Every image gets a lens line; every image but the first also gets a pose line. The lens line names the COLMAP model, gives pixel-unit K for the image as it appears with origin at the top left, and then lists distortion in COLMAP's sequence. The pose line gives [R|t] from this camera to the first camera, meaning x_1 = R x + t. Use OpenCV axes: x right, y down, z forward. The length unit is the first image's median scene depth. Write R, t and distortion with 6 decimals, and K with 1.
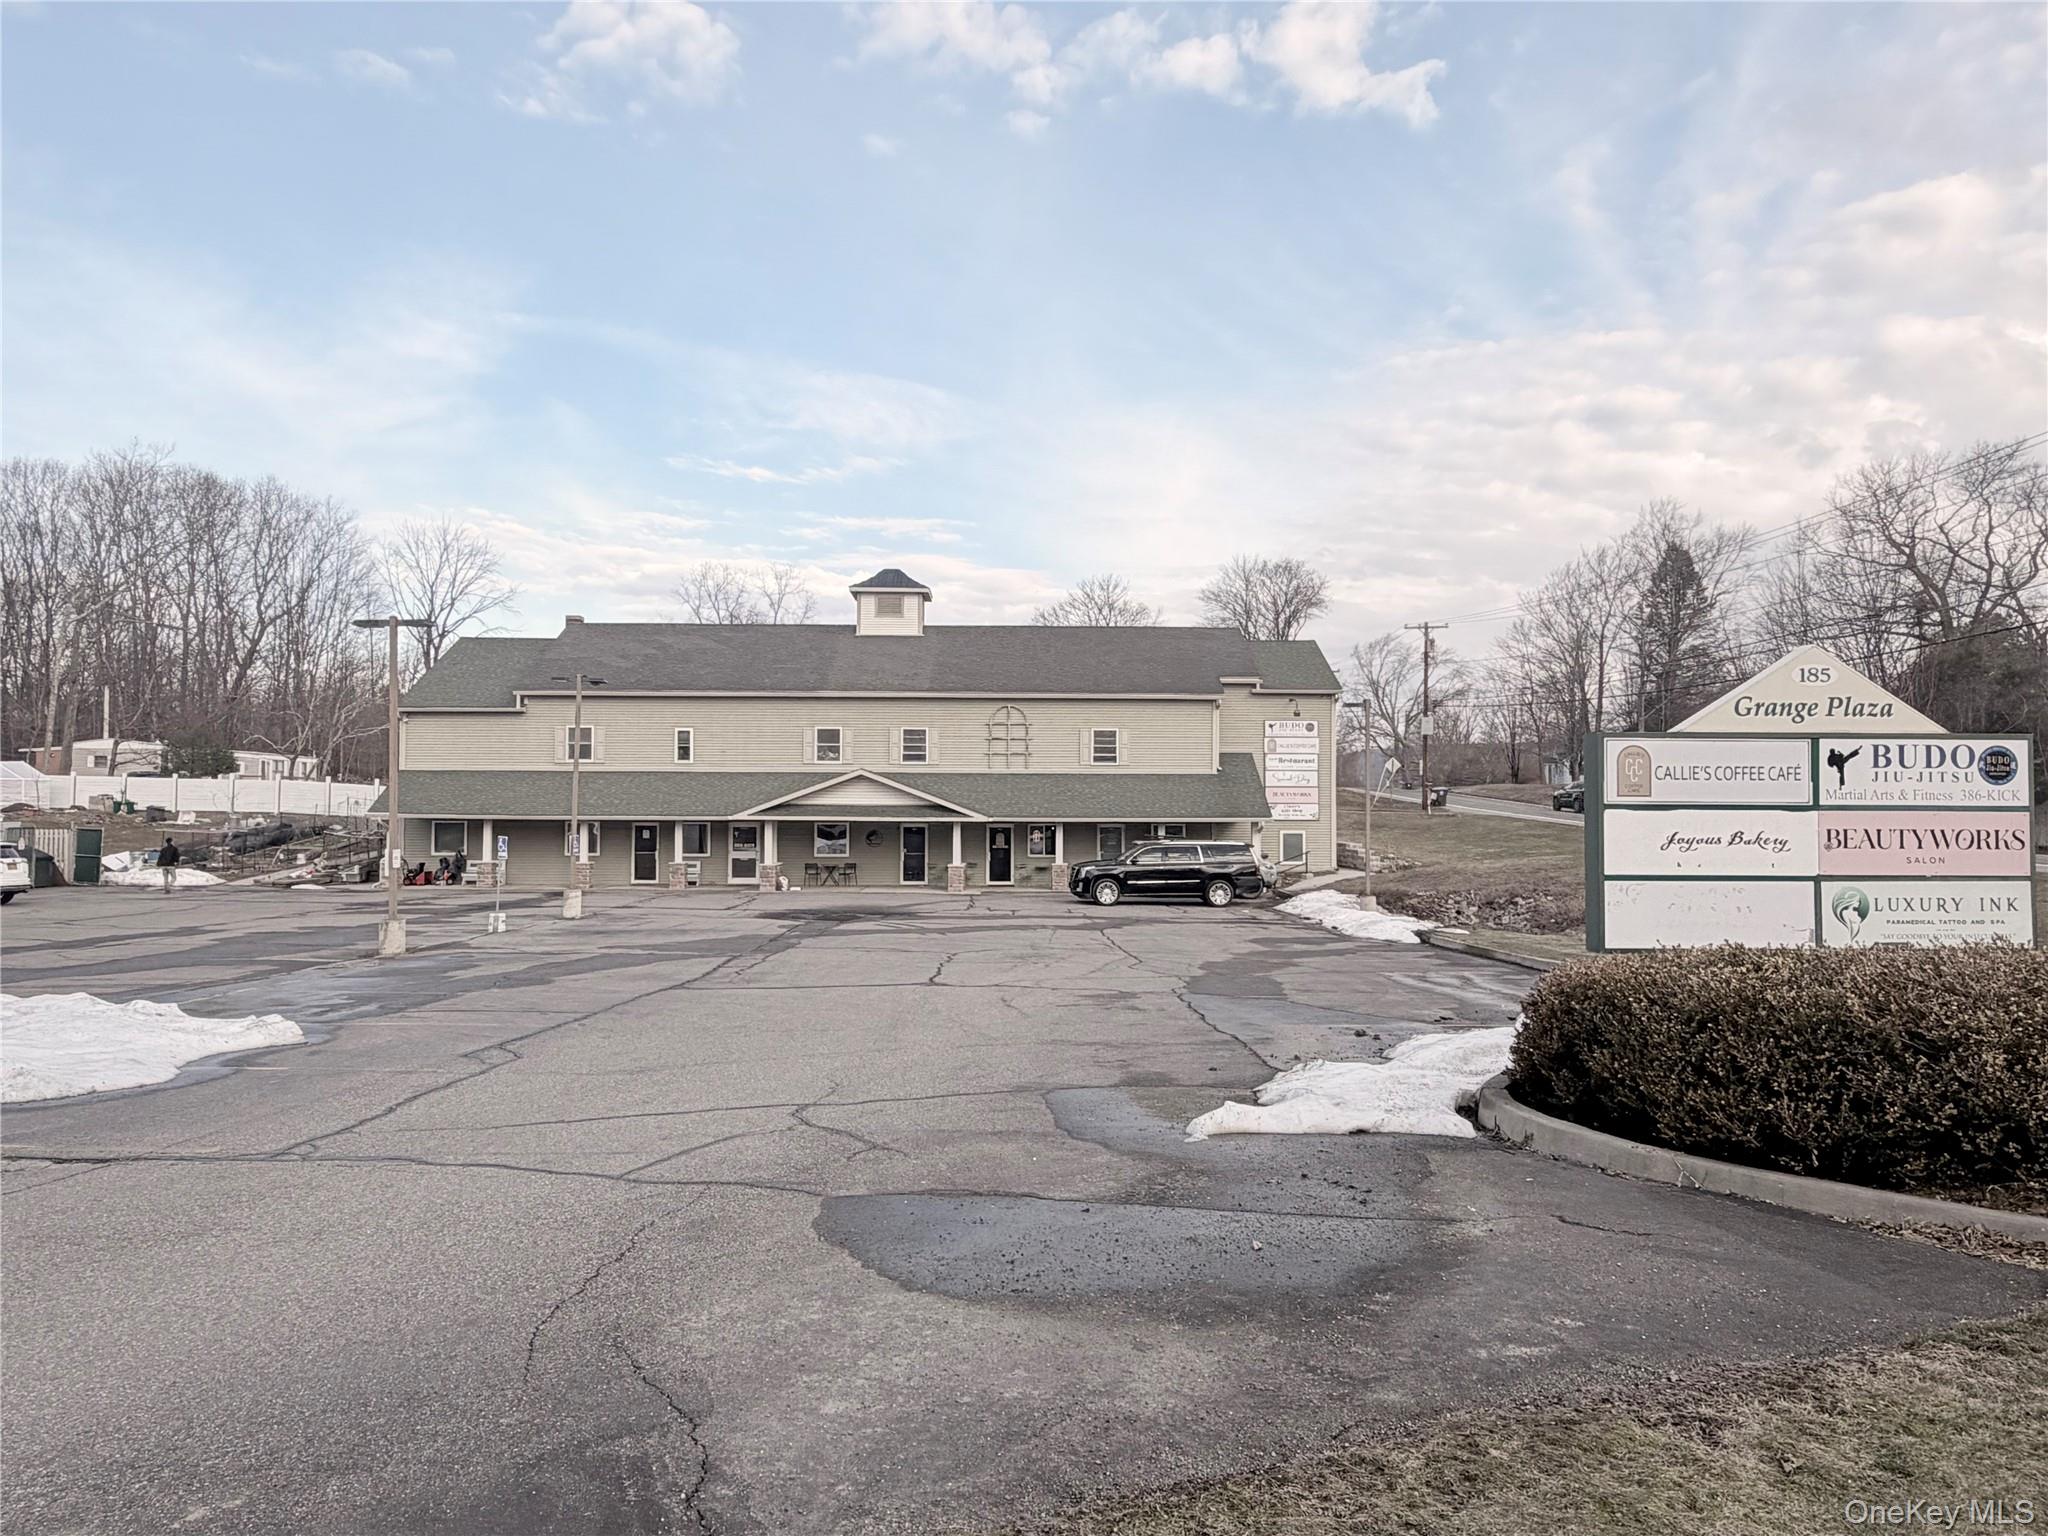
lens RADIAL K [[1324.3, 0, 1025.2], [0, 1324.3, 767.4], [0, 0, 1]] dist [-0.027895, -0.000738]
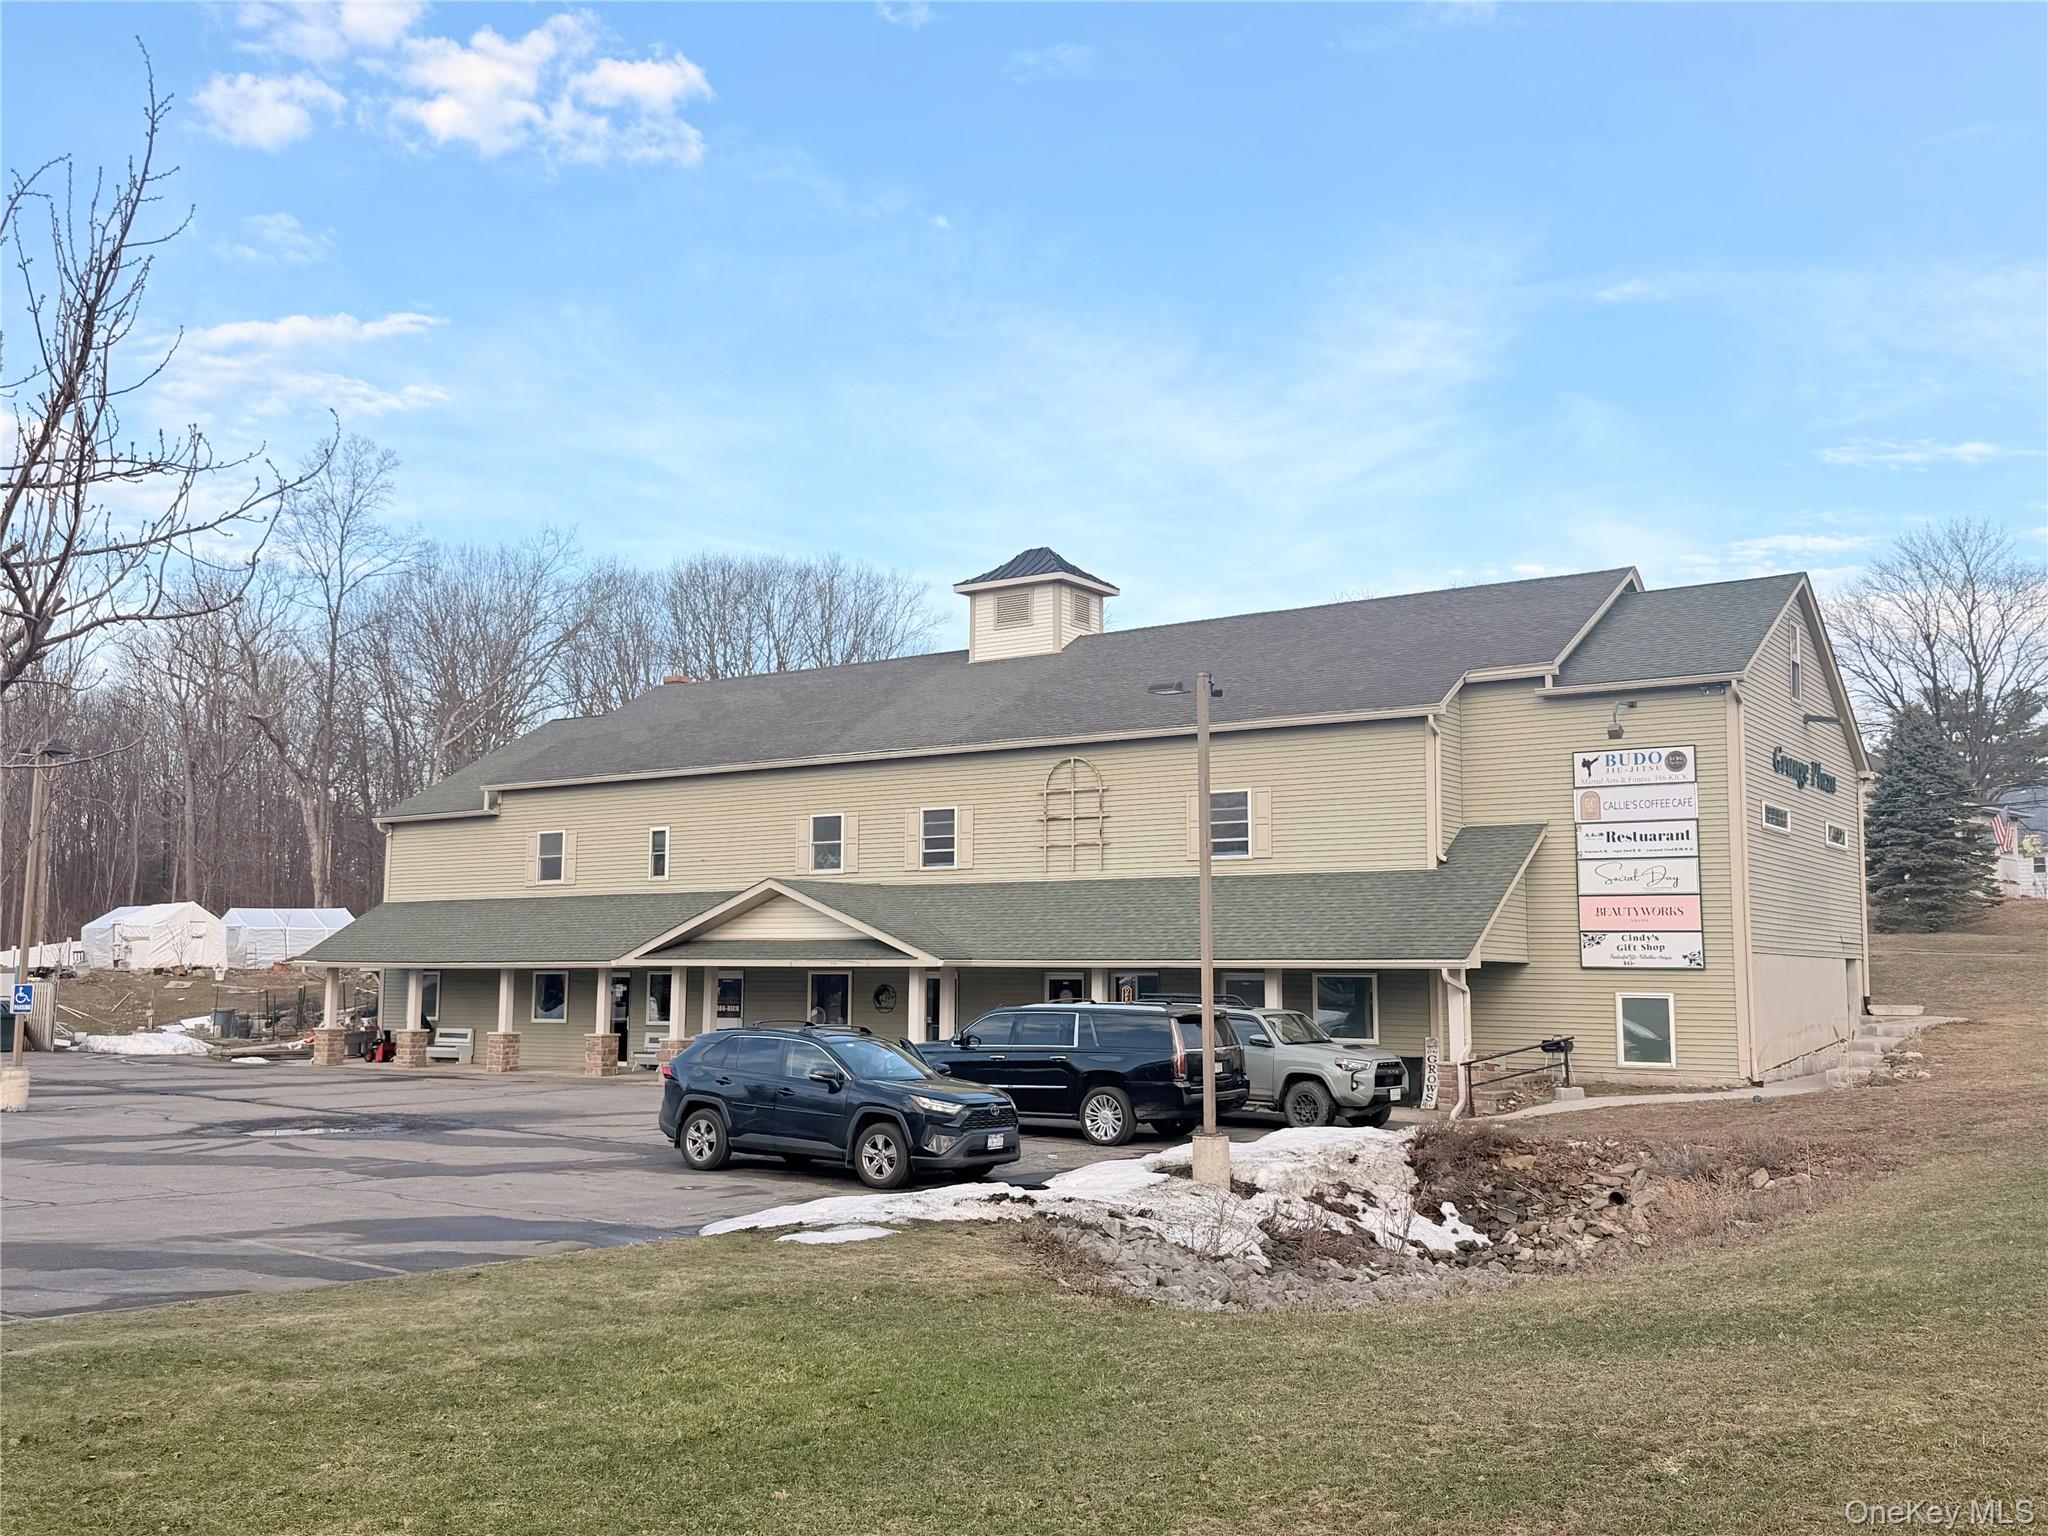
lens RADIAL K [[1887.7, 0, 1024.5], [0, 1887.7, 768.5], [0, 0, 1]] dist [0.059494, 0.000000]
pose [[0.785856, -0.067153, -0.614753, 0.453742], [0.019266, 0.996263, -0.084199, 0.023420], [0.618110, 0.054324, 0.784212, 0.367356]]
